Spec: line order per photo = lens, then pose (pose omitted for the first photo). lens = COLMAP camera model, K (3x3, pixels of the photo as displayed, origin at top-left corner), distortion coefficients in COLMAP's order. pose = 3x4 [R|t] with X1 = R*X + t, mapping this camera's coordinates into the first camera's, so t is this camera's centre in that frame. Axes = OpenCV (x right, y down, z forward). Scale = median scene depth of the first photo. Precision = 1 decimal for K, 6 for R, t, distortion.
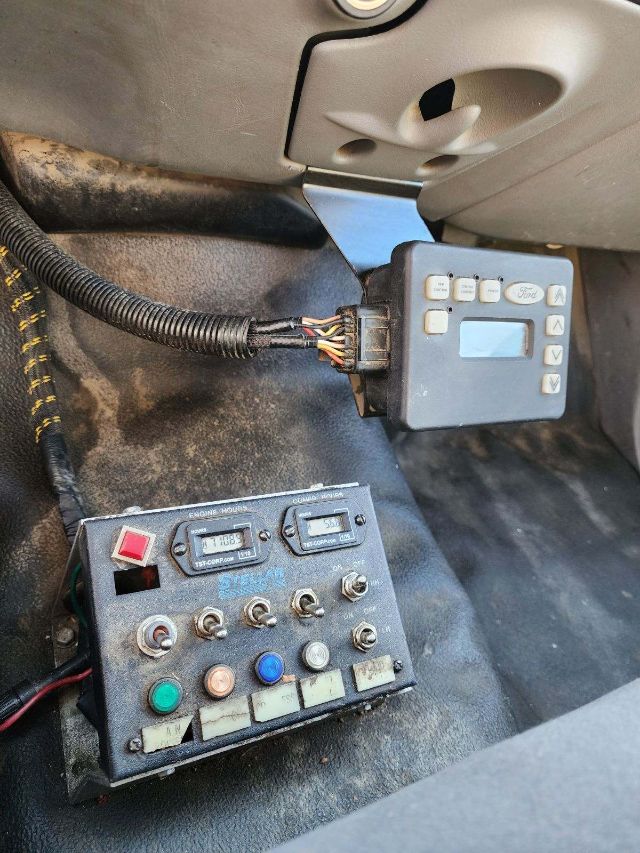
lens RADIAL K [[592.4, 0, 320.0], [0, 592.4, 426.5], [0, 0, 1]] dist [-0.000593, -0.003532]
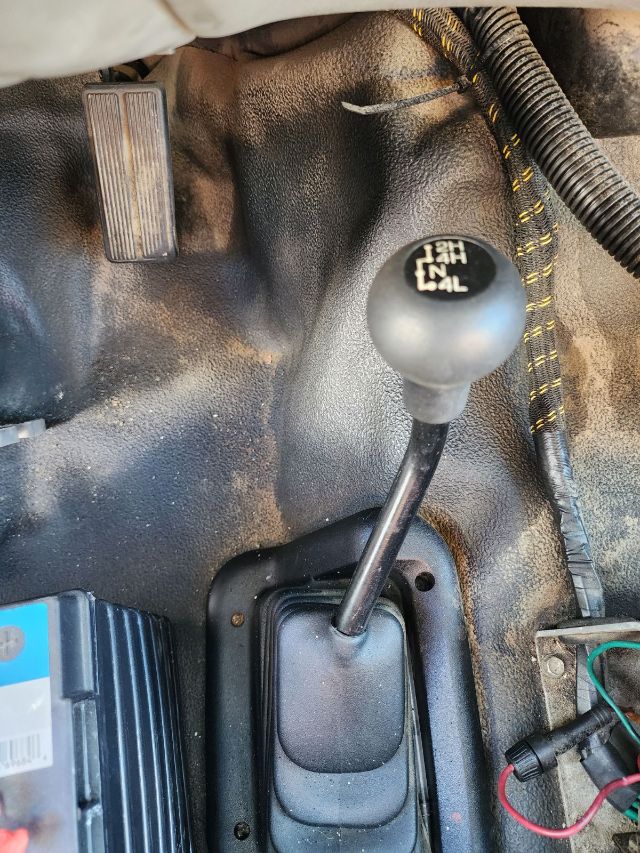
lens RADIAL K [[592.4, 0, 320.0], [0, 592.4, 426.5], [0, 0, 1]] dist [-0.000593, -0.003532]
pose [[0.916167, 0.203863, -0.345076, -0.450116], [-0.056426, 0.918008, 0.392527, -0.281372], [0.396804, -0.340149, 0.852552, 0.171191]]
